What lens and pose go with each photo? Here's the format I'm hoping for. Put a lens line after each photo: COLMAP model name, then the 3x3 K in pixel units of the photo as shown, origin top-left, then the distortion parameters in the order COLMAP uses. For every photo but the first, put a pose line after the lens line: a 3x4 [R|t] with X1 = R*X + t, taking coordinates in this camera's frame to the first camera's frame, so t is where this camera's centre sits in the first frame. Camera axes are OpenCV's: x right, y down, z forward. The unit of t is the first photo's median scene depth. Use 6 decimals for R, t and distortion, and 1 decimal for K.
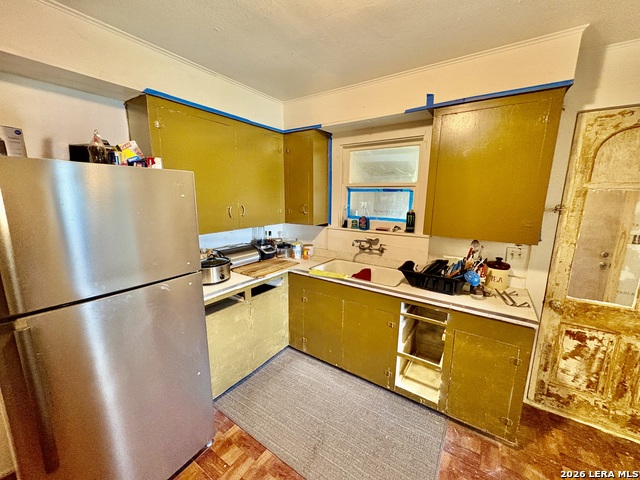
lens RADIAL K [[253.4, 0, 321.7], [0, 253.4, 241.0], [0, 0, 1]] dist [0.000334, -0.000070]
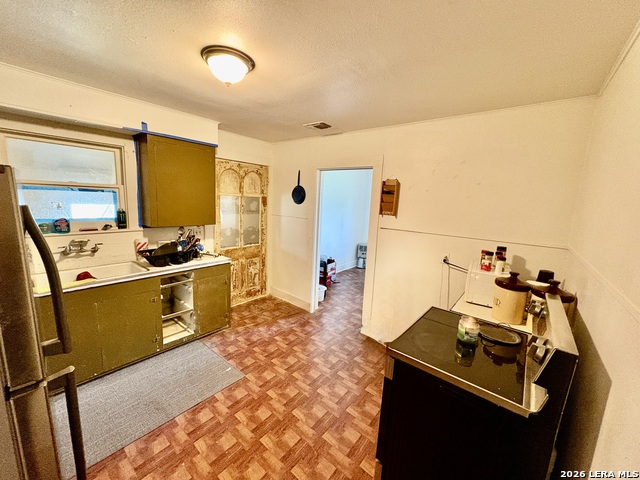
lens RADIAL K [[253.4, 0, 319.3], [0, 253.4, 241.6], [0, 0, 1]] dist [0.000334, -0.000070]
pose [[0.090989, -0.171945, 0.980896, -0.944741], [0.136904, 0.977789, 0.158701, -0.048986], [-0.986397, 0.119848, 0.112508, 0.006383]]
